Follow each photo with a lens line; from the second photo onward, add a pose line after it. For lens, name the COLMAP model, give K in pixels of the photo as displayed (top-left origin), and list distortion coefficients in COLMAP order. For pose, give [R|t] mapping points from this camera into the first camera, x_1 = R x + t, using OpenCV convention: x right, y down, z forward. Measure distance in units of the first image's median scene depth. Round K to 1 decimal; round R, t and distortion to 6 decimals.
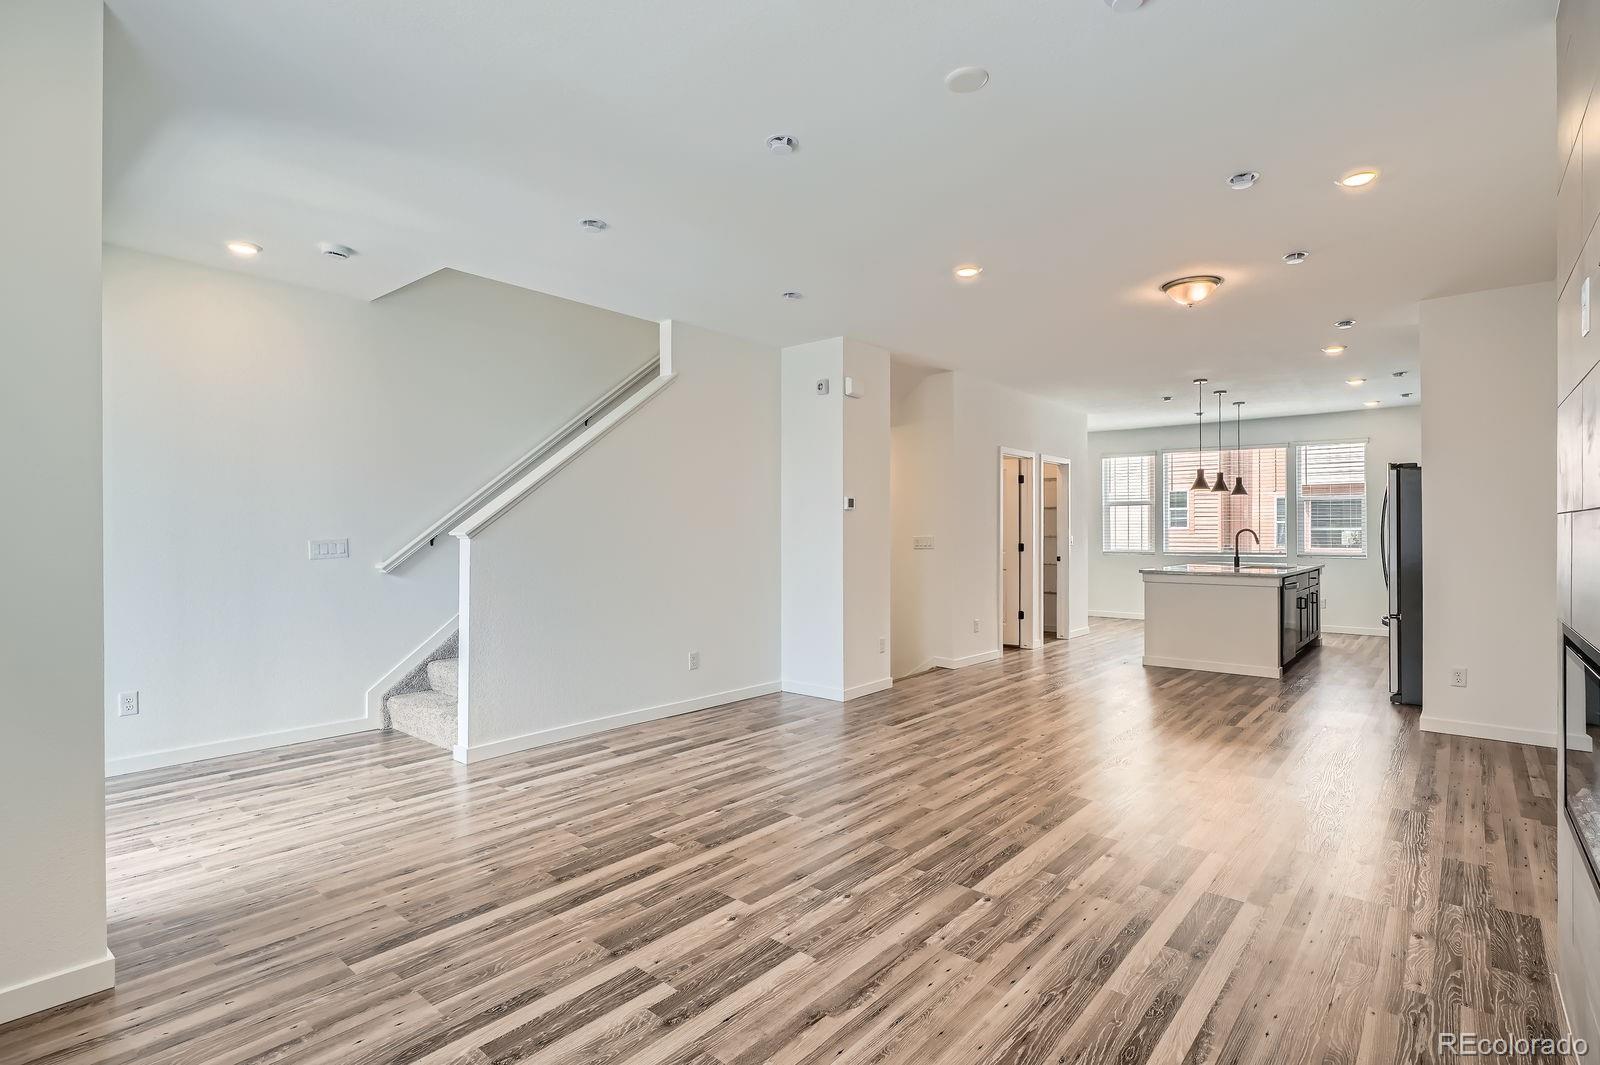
lens RADIAL K [[780.4, 0, 800.8], [0, 780.4, 530.8], [0, 0, 1]] dist [-0.006528, 0.000176]
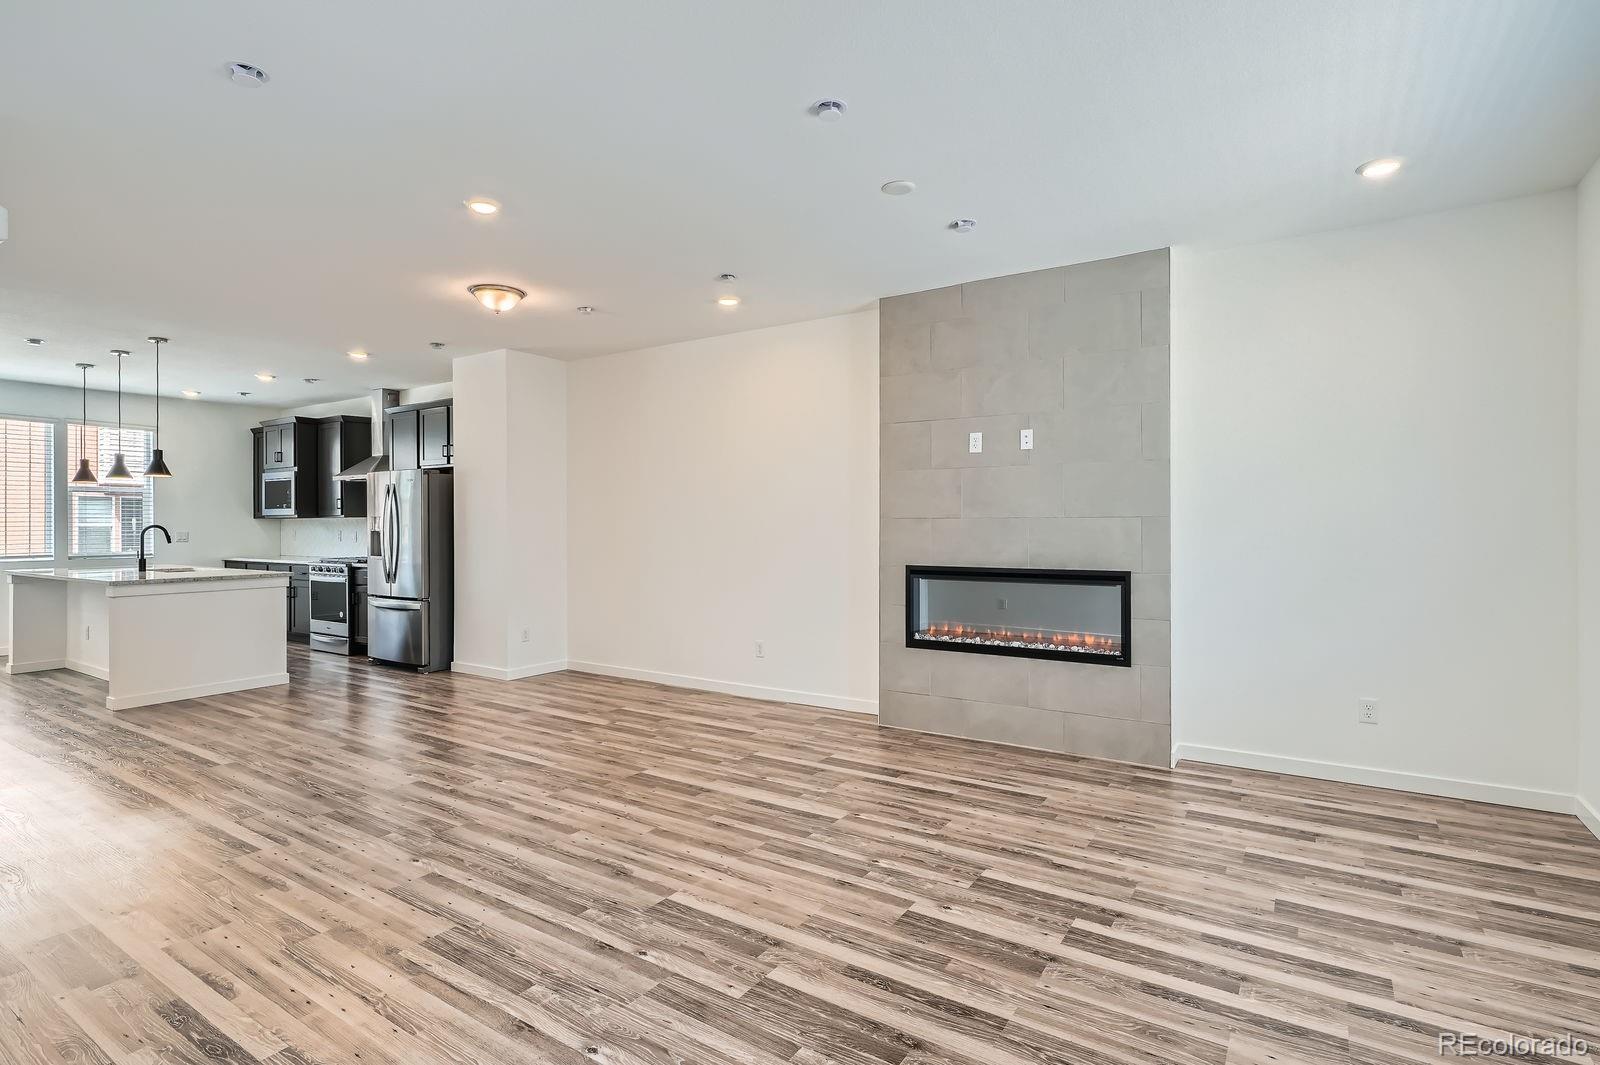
lens RADIAL K [[780.4, 0, 800.6], [0, 780.4, 526.9], [0, 0, 1]] dist [-0.006528, 0.000176]
pose [[-0.123177, -0.002598, 0.992381, -0.898344], [0.003416, 0.999990, 0.003042, -0.003588], [-0.992379, 0.003765, -0.123167, 1.097713]]
